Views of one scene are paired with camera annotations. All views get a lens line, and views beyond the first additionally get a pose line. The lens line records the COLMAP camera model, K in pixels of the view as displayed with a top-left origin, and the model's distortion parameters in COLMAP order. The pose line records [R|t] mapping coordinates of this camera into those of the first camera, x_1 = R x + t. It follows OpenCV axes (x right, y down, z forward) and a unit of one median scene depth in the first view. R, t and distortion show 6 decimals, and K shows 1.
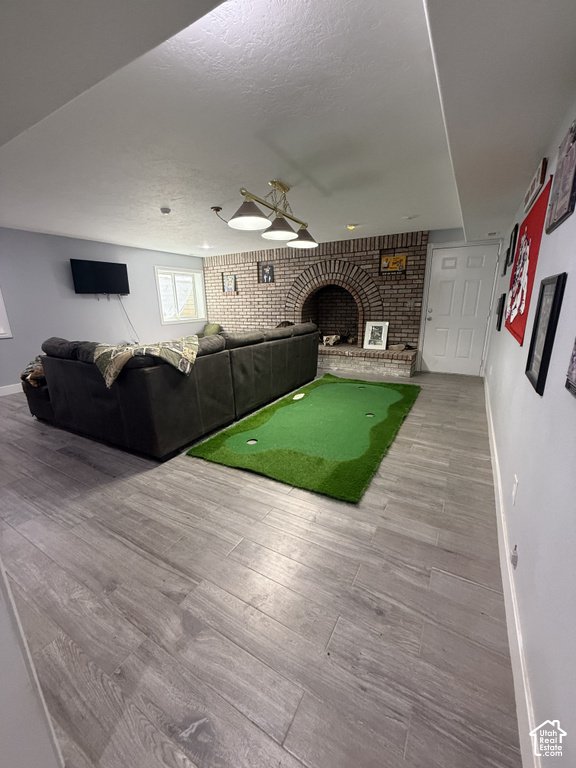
lens RADIAL K [[307.1, 0, 288.7], [0, 307.1, 382.8], [0, 0, 1]] dist [-0.000171, -0.000145]
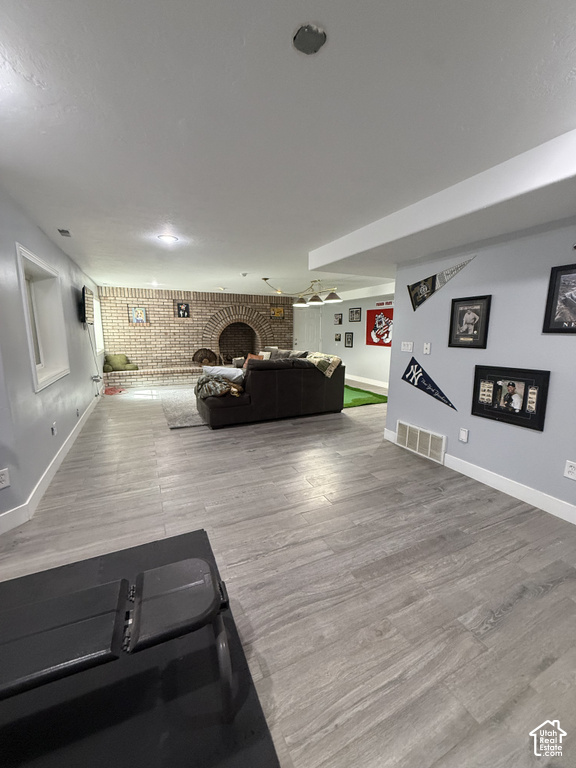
lens RADIAL K [[307.1, 0, 288.1], [0, 307.1, 383.4], [0, 0, 1]] dist [-0.000171, -0.000145]
pose [[0.569100, -0.119378, 0.813556, -0.905298], [0.194017, 0.980964, 0.008224, -0.005198], [-0.799051, 0.153164, 0.581428, 0.021864]]
